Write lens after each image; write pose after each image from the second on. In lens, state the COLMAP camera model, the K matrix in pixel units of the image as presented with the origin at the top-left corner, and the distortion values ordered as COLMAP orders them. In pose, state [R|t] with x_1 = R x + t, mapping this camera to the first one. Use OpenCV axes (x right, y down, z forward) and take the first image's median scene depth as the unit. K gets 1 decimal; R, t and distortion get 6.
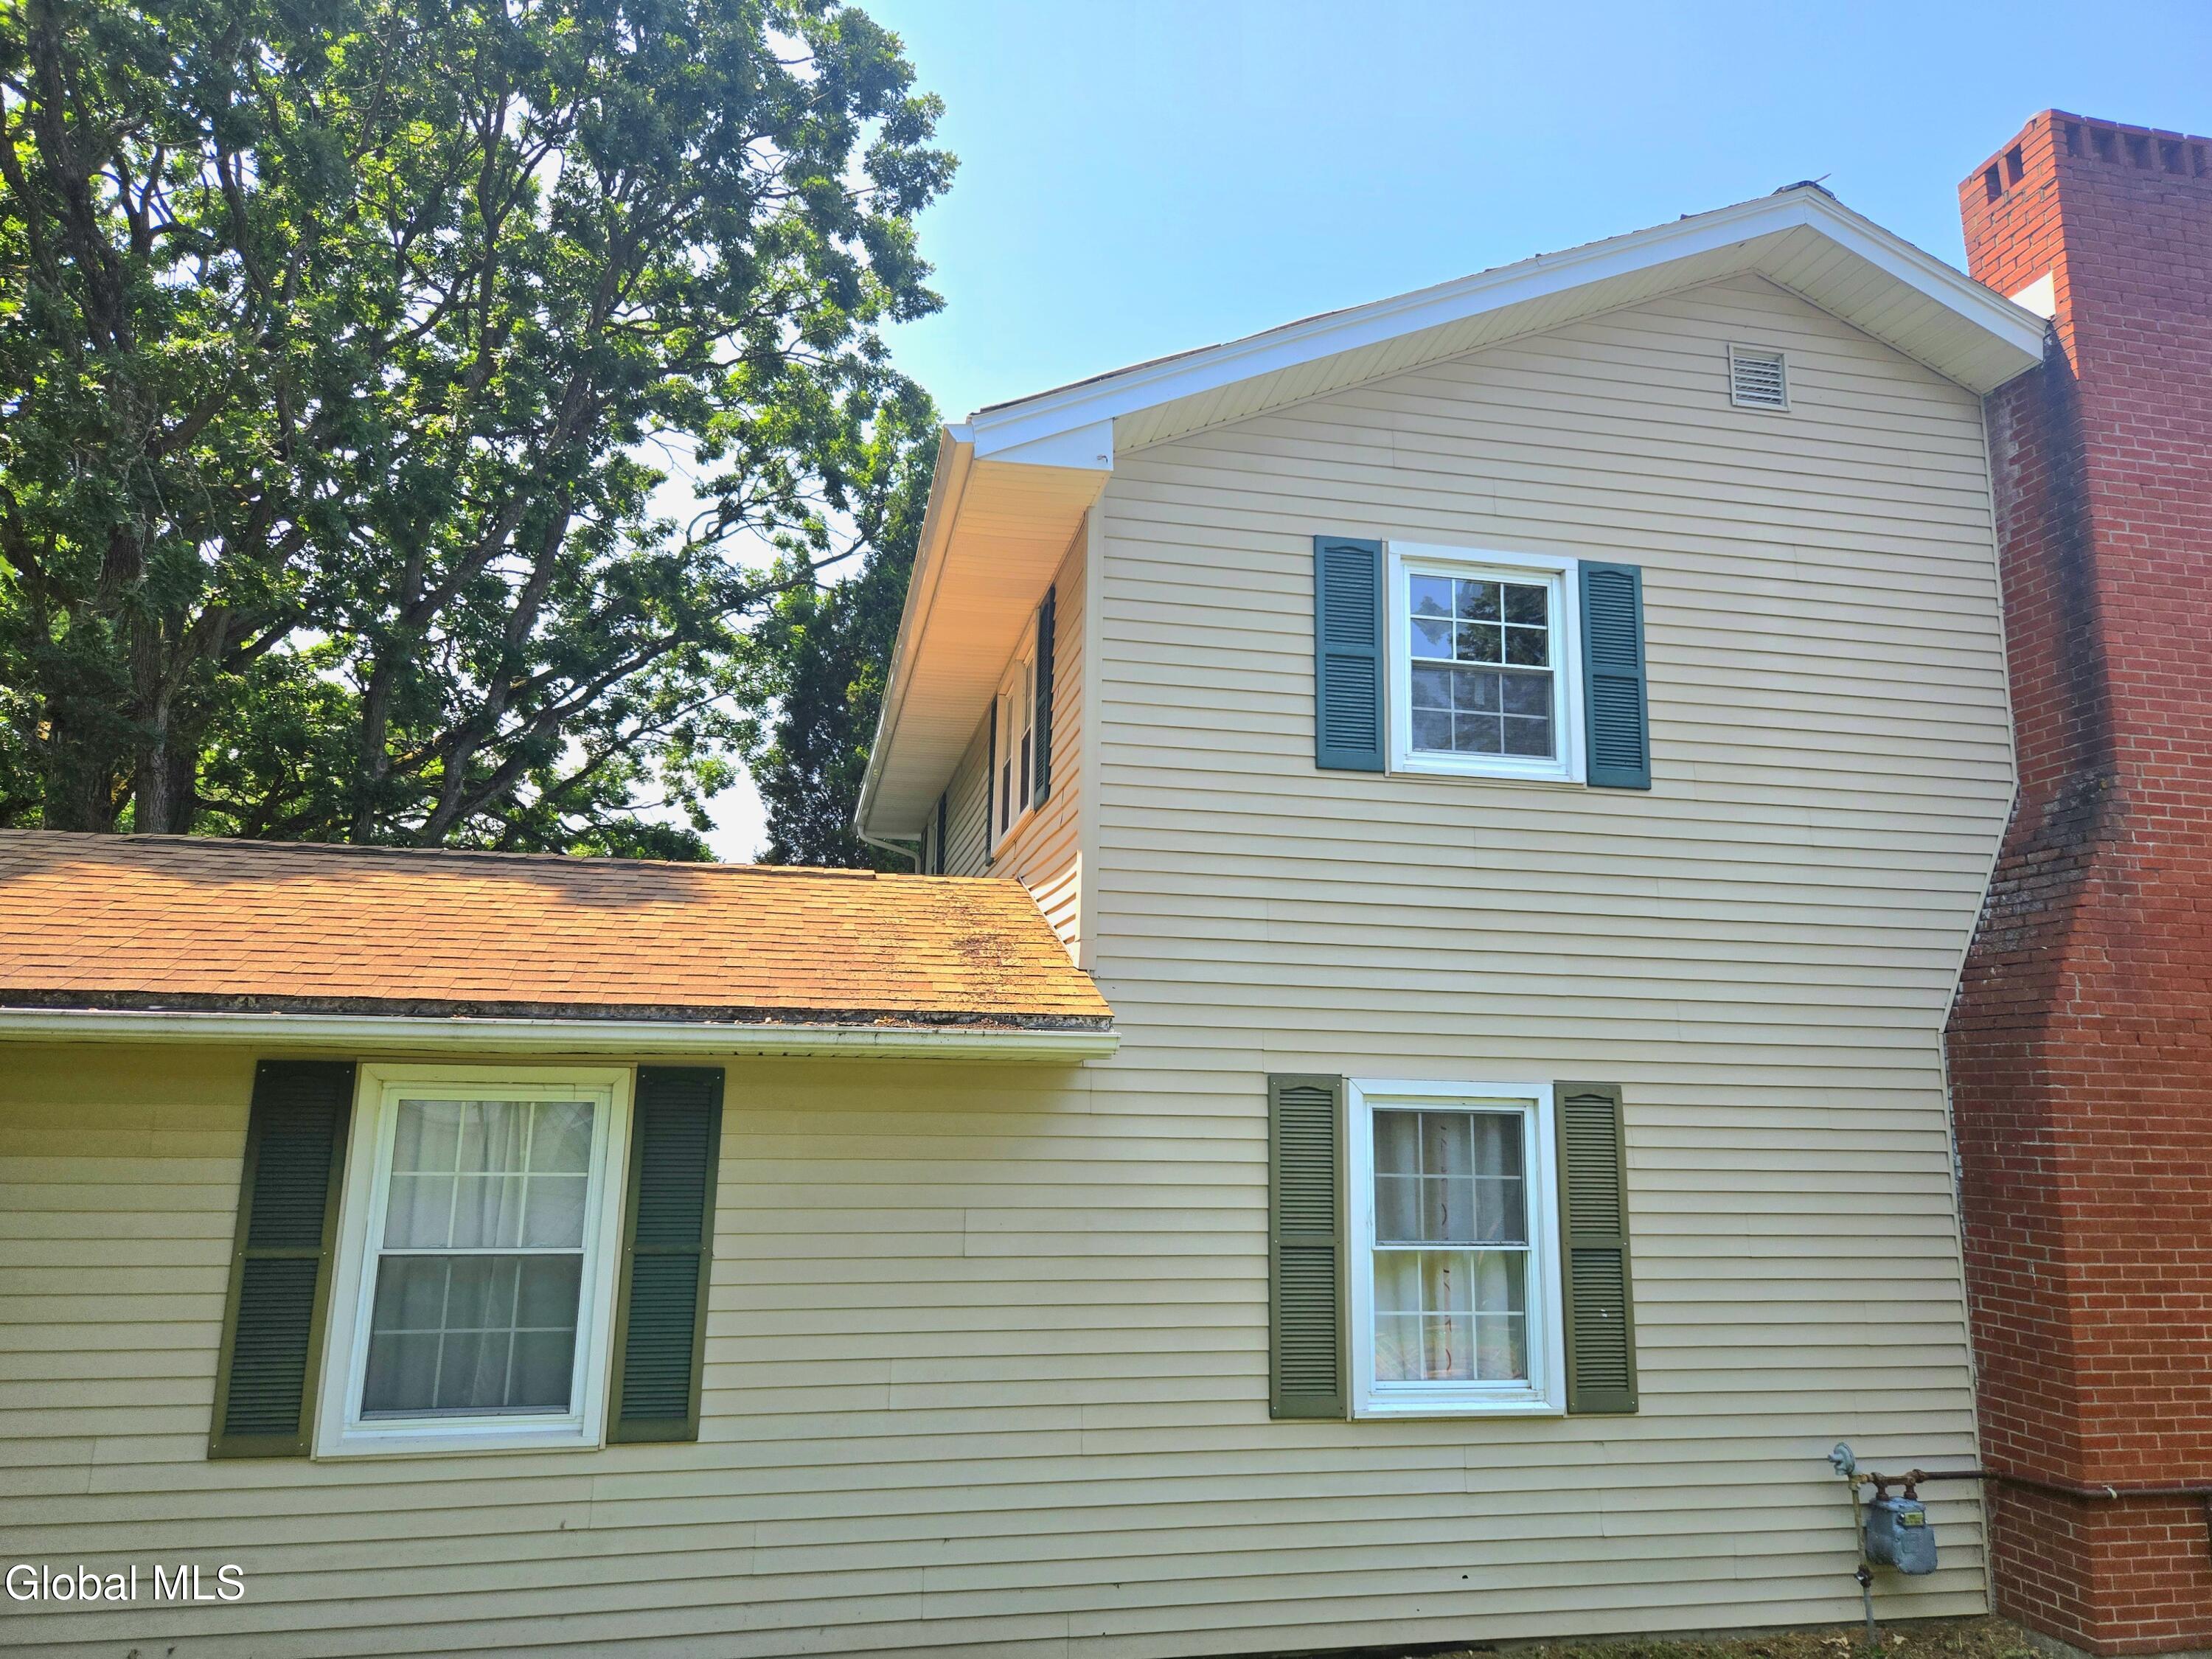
lens RADIAL K [[1531.5, 0, 1105.4], [0, 1531.5, 837.5], [0, 0, 1]] dist [0.002805, -0.004394]
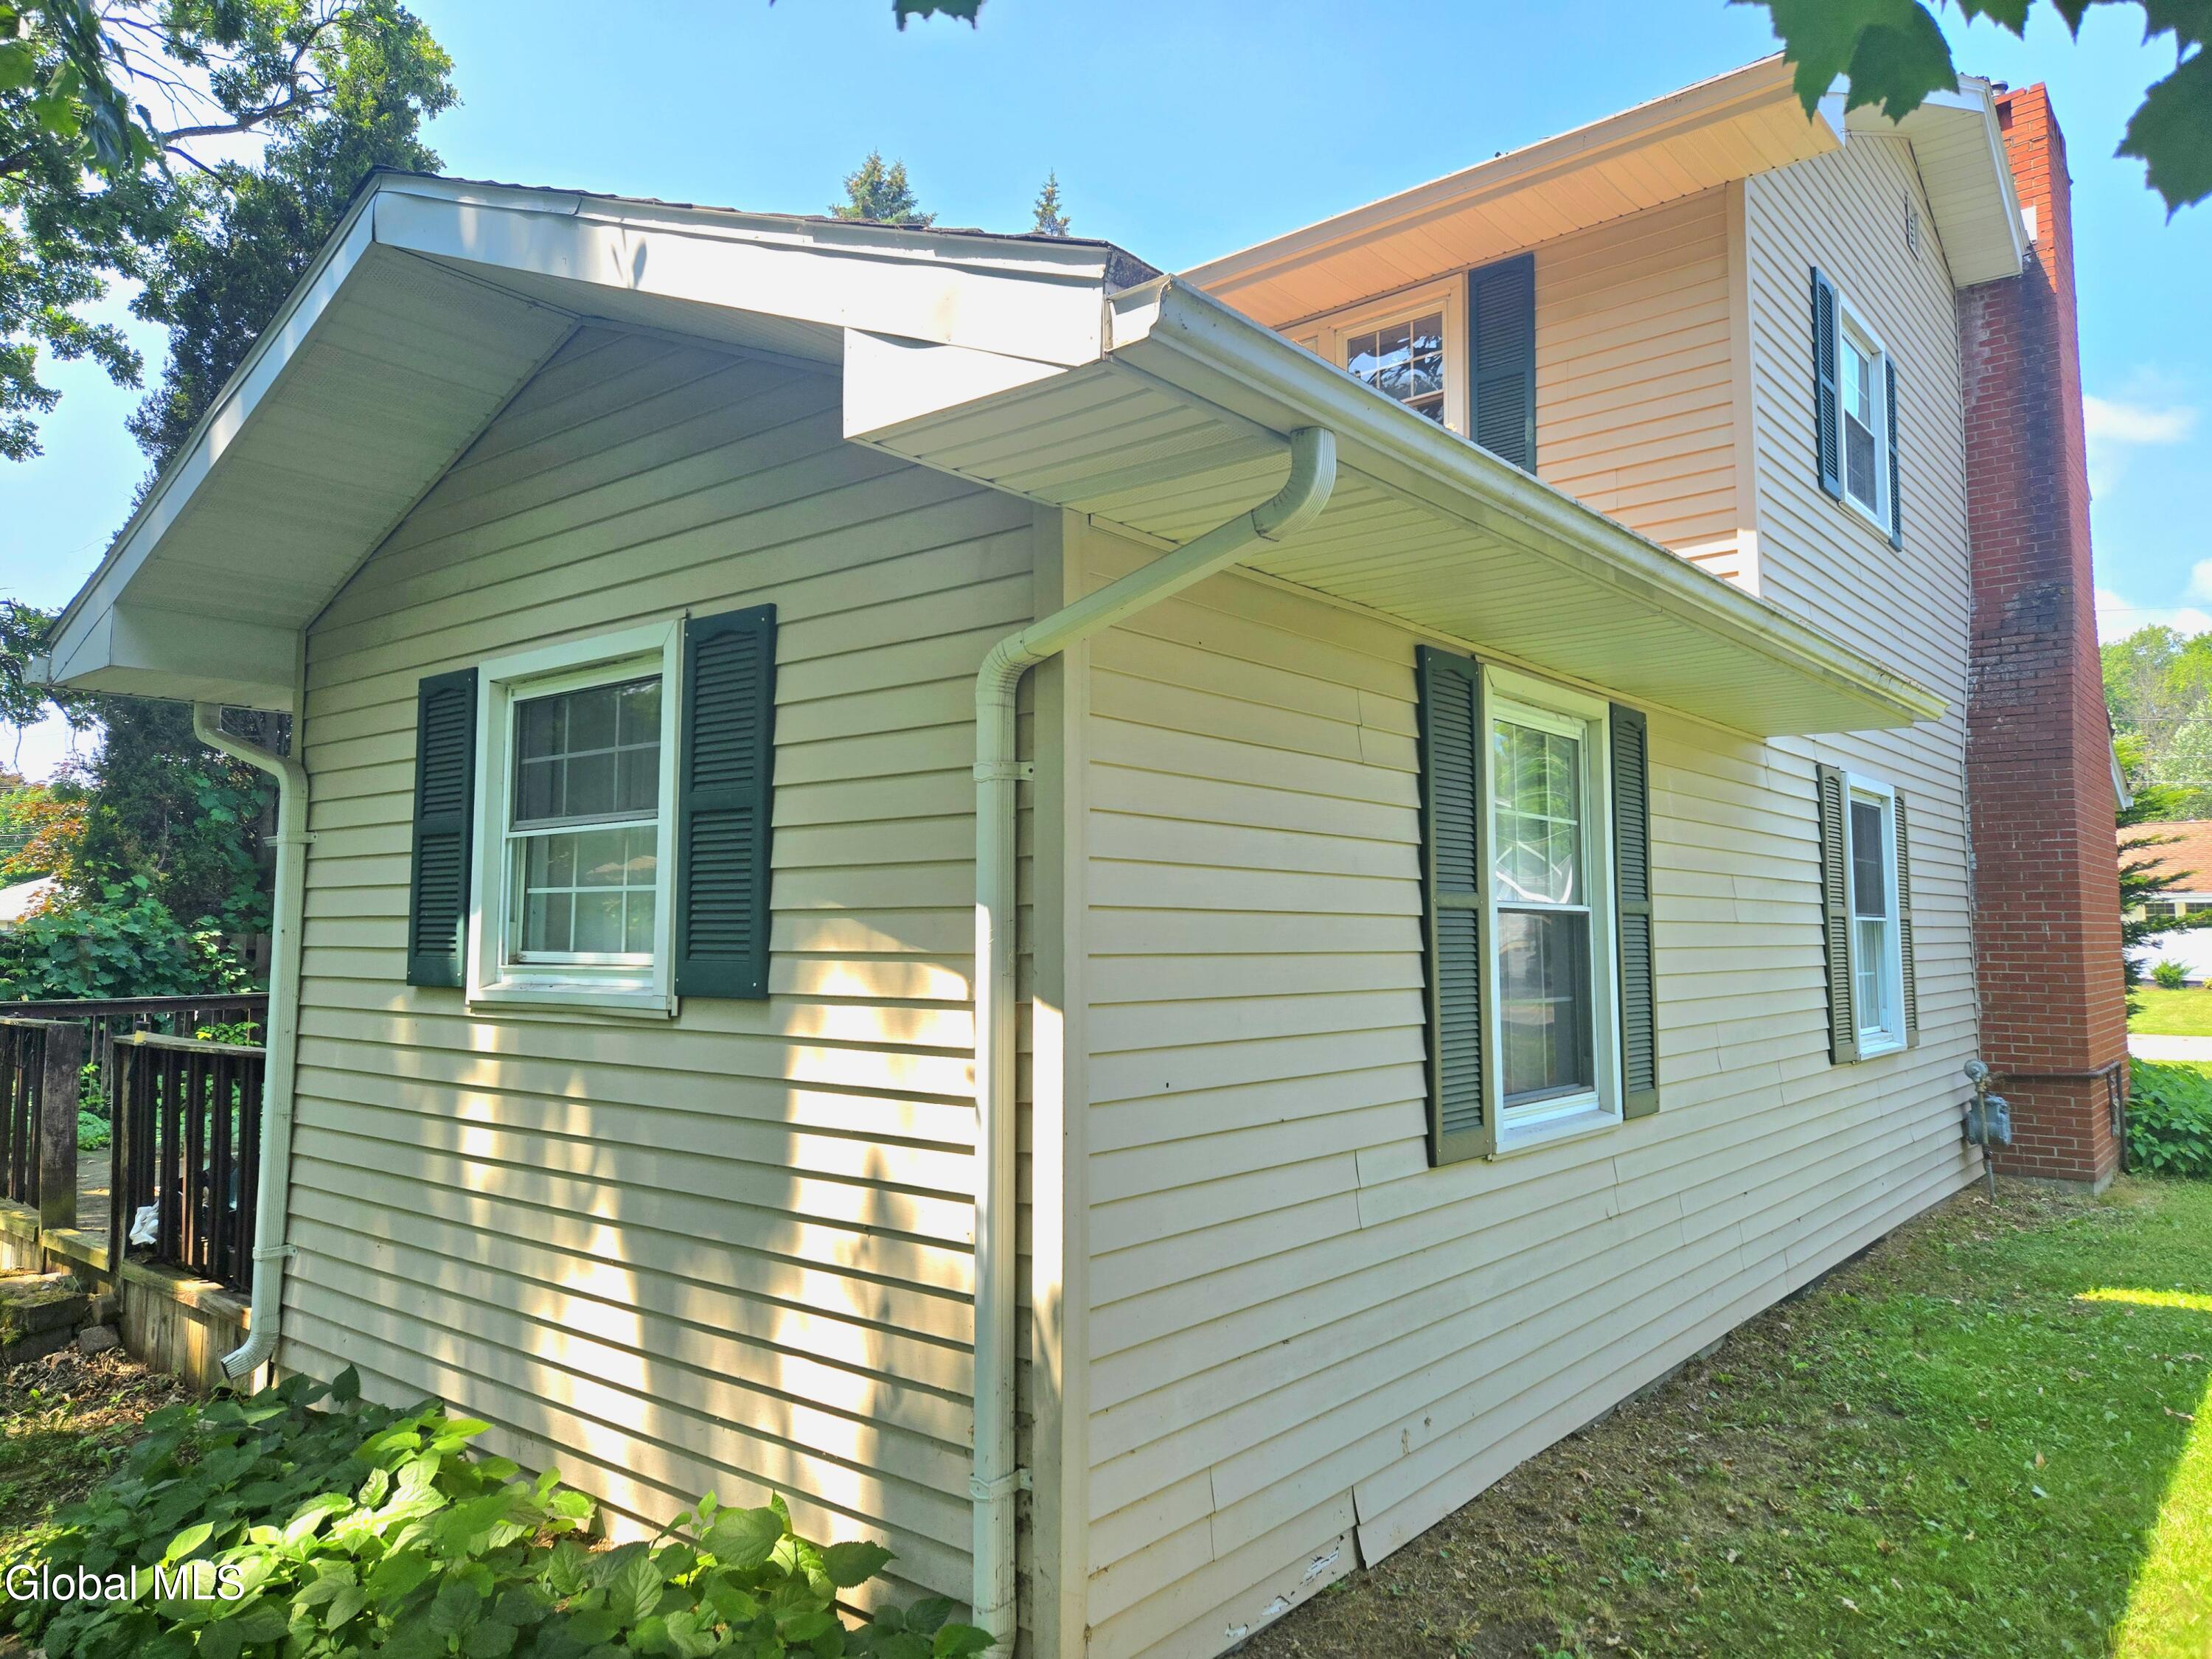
lens RADIAL K [[1531.5, 0, 1100.9], [0, 1531.5, 814.8], [0, 0, 1]] dist [0.002805, -0.004394]
pose [[0.793292, 0.031828, 0.608009, -0.885288], [-0.093234, 0.993205, 0.069654, 0.151782], [-0.601660, -0.111943, 0.790869, 0.396996]]
